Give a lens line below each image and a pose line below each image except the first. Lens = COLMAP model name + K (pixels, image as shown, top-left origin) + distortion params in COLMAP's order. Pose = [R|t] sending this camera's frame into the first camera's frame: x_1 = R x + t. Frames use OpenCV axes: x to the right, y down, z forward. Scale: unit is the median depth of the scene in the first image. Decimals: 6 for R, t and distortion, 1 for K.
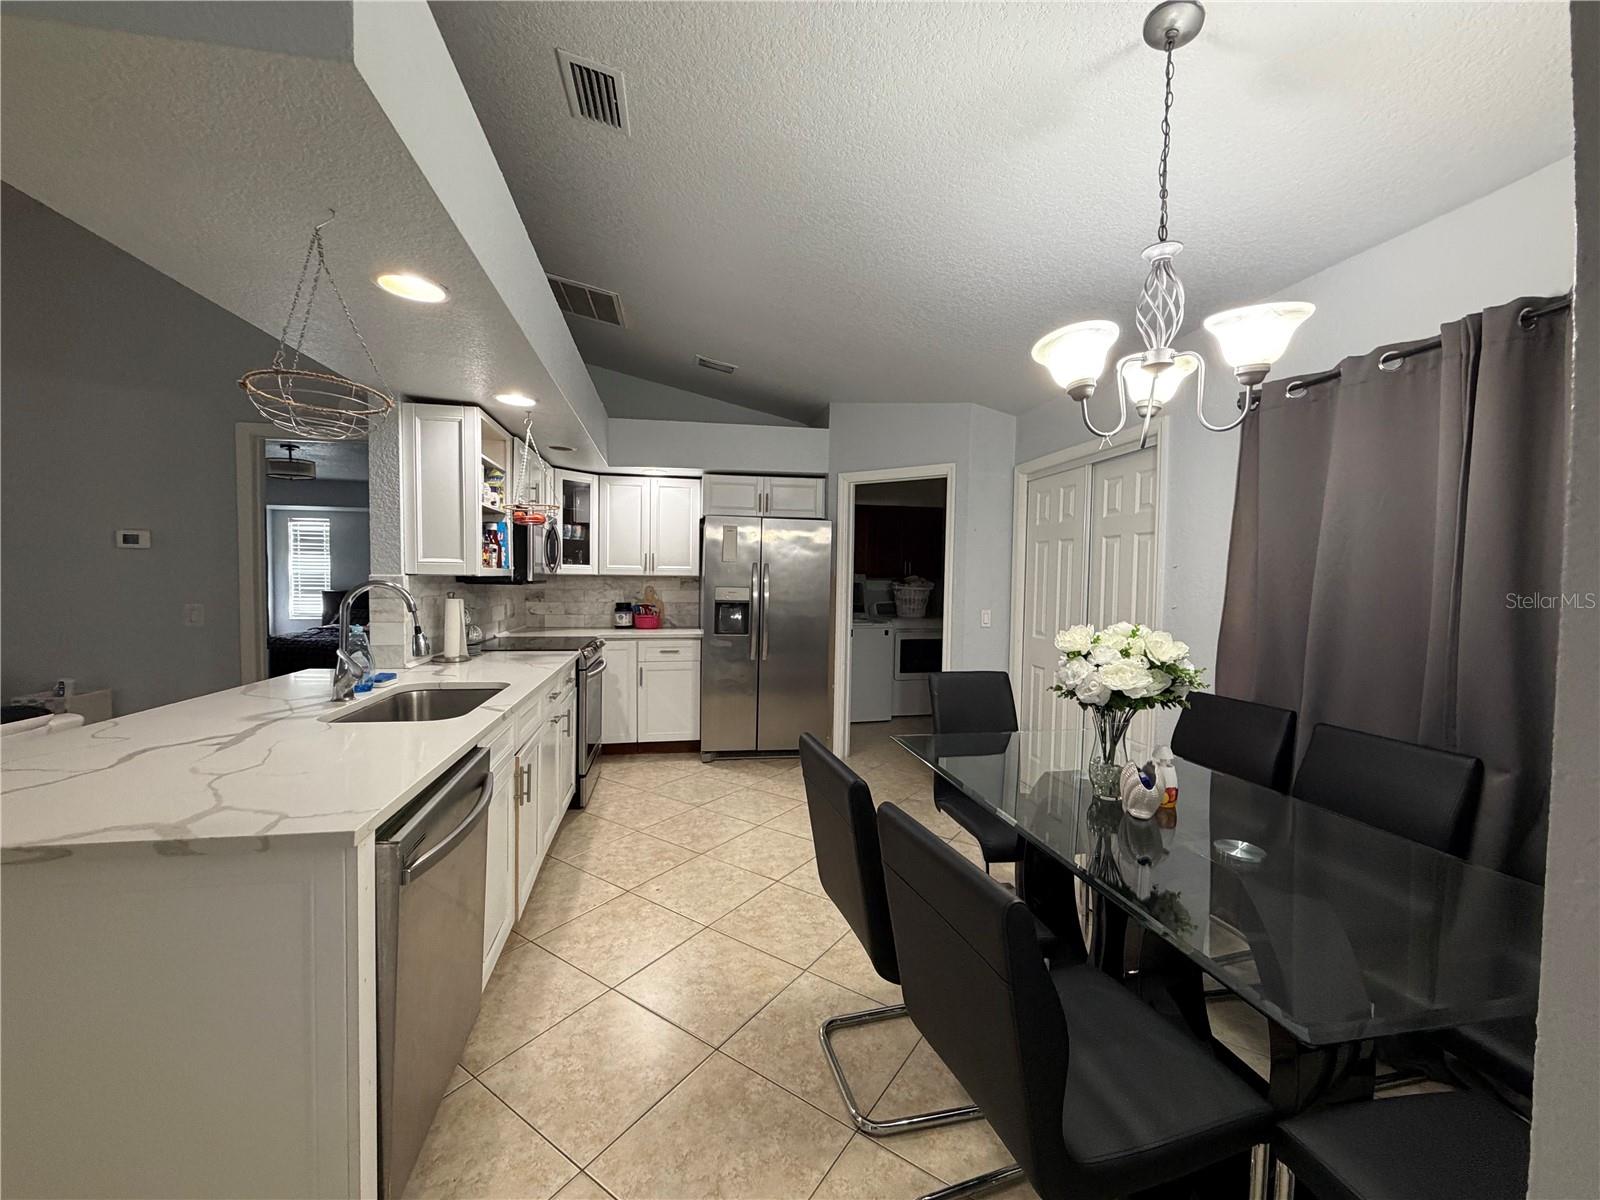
lens RADIAL K [[638.0, 0, 793.3], [0, 638.0, 604.8], [0, 0, 1]] dist [-0.001276, 0.000487]
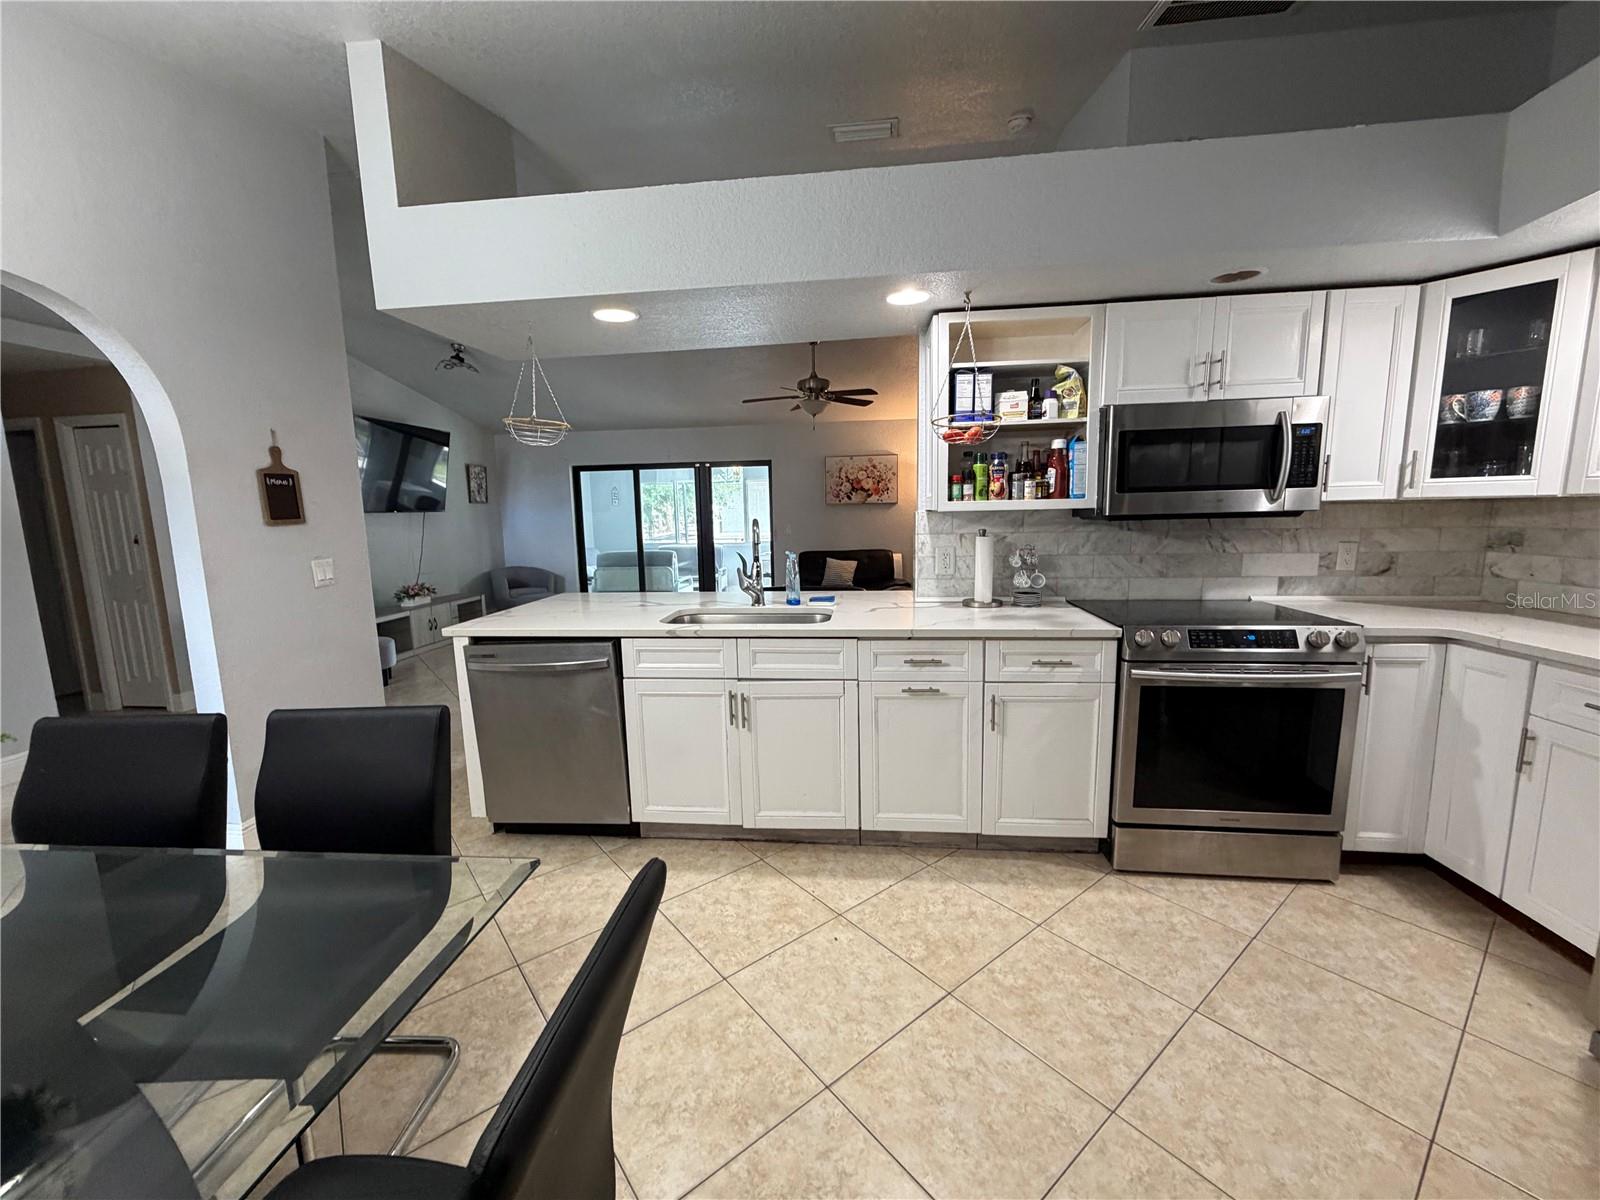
lens RADIAL K [[638.0, 0, 794.7], [0, 638.0, 602.9], [0, 0, 1]] dist [-0.001276, 0.000487]
pose [[-0.292668, 0.131149, -0.947178, 0.571096], [-0.024351, 0.989206, 0.144492, -0.057588], [0.955904, 0.065353, -0.286316, 1.439604]]
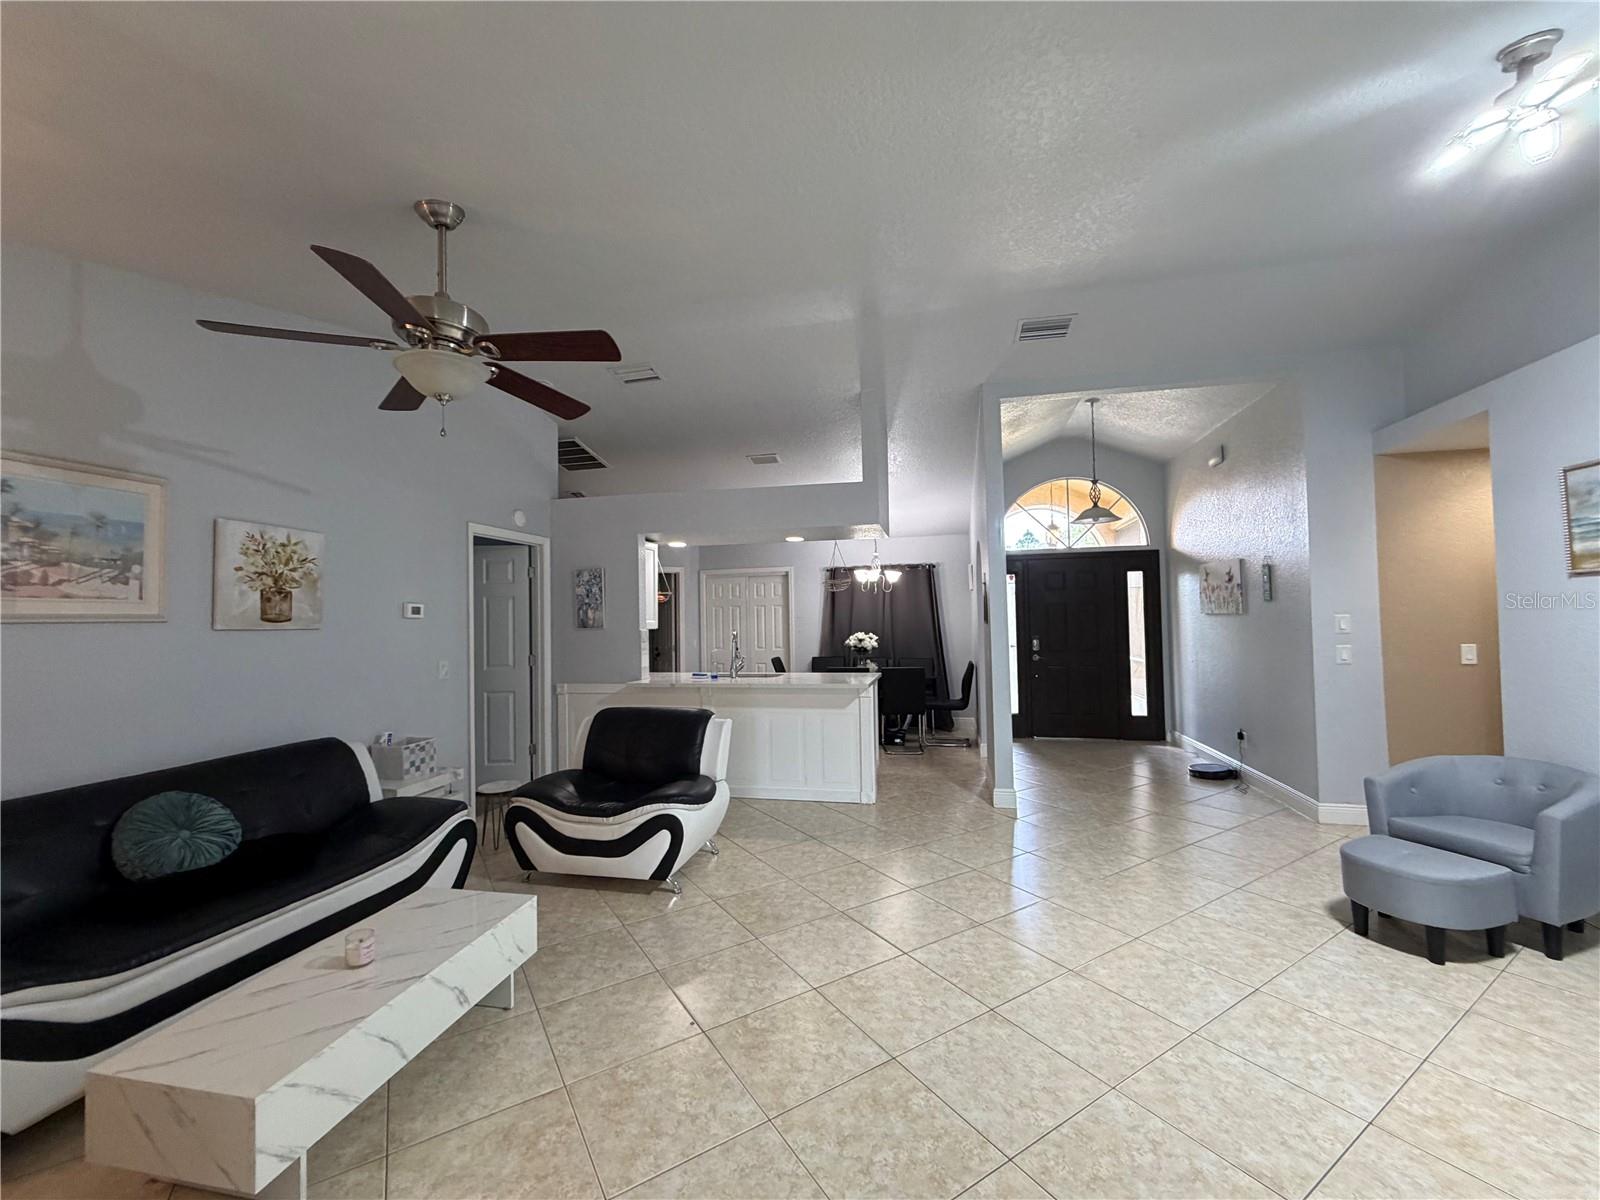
lens RADIAL K [[638.0, 0, 794.8], [0, 638.0, 603.6], [0, 0, 1]] dist [-0.001276, 0.000487]
pose [[0.395488, 0.001932, 0.918469, -2.831130], [0.063206, 0.997570, -0.029314, -0.053206], [-0.916294, 0.069646, 0.394405, -0.215104]]
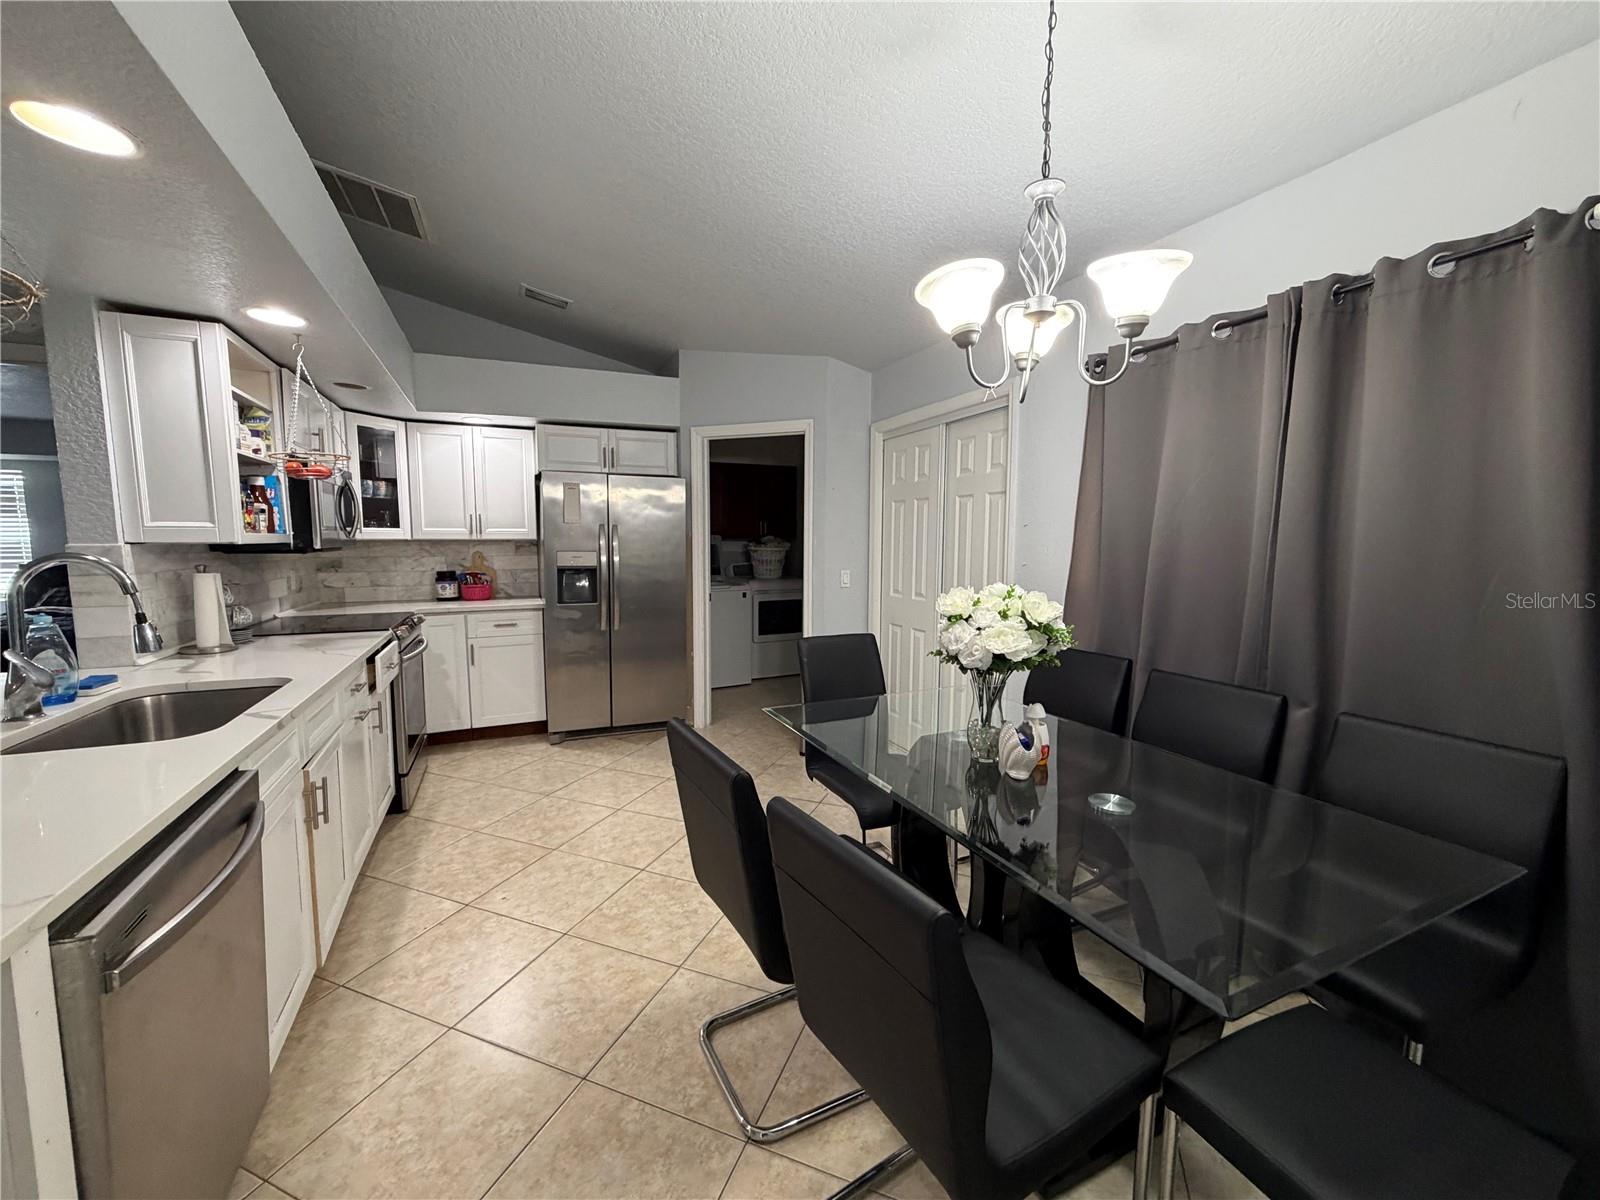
lens RADIAL K [[638.0, 0, 795.0], [0, 638.0, 603.5], [0, 0, 1]] dist [-0.001276, 0.000487]
pose [[0.972139, -0.035910, 0.231637, -0.013906], [0.021958, 0.997801, 0.062532, -0.007649], [-0.233373, -0.055703, 0.970790, 0.092767]]
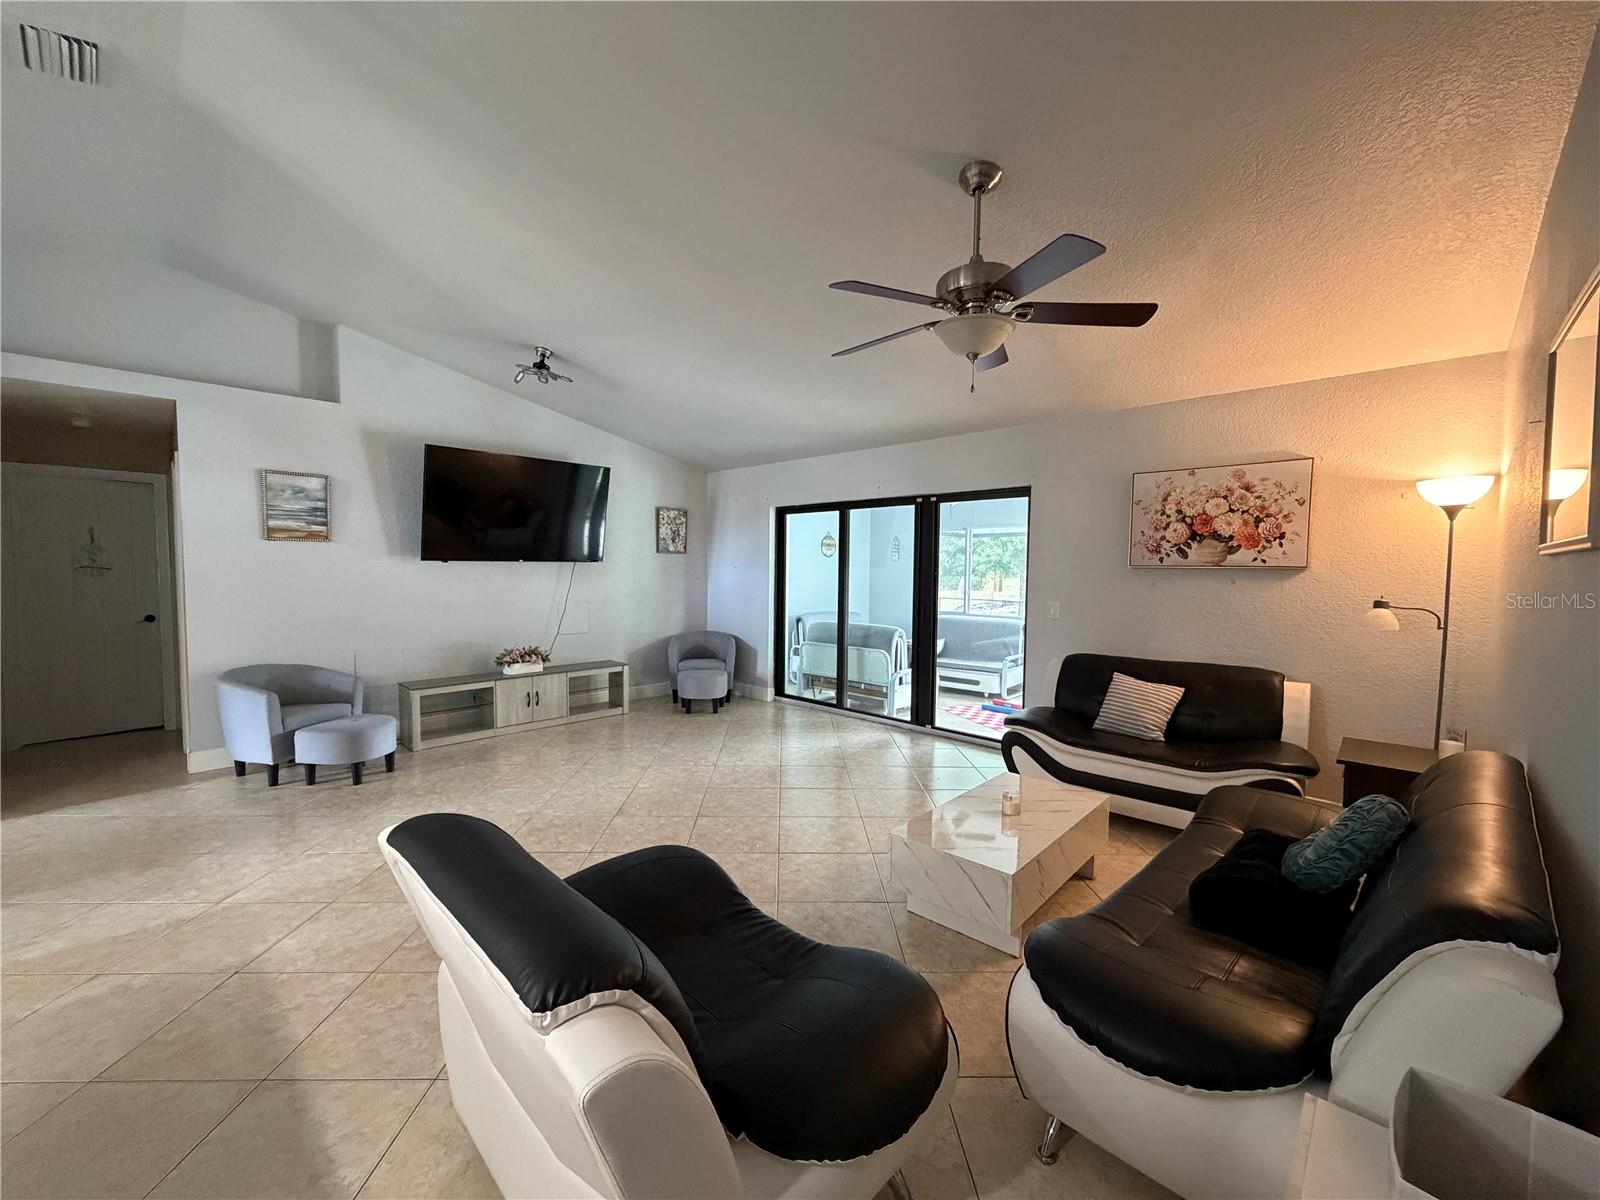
lens RADIAL K [[638.0, 0, 796.2], [0, 638.0, 605.1], [0, 0, 1]] dist [-0.001276, 0.000487]
pose [[-0.813900, 0.013798, -0.580841, -1.183879], [-0.045192, 0.995186, 0.086966, -0.097372], [0.579245, 0.097031, -0.809358, 1.476473]]
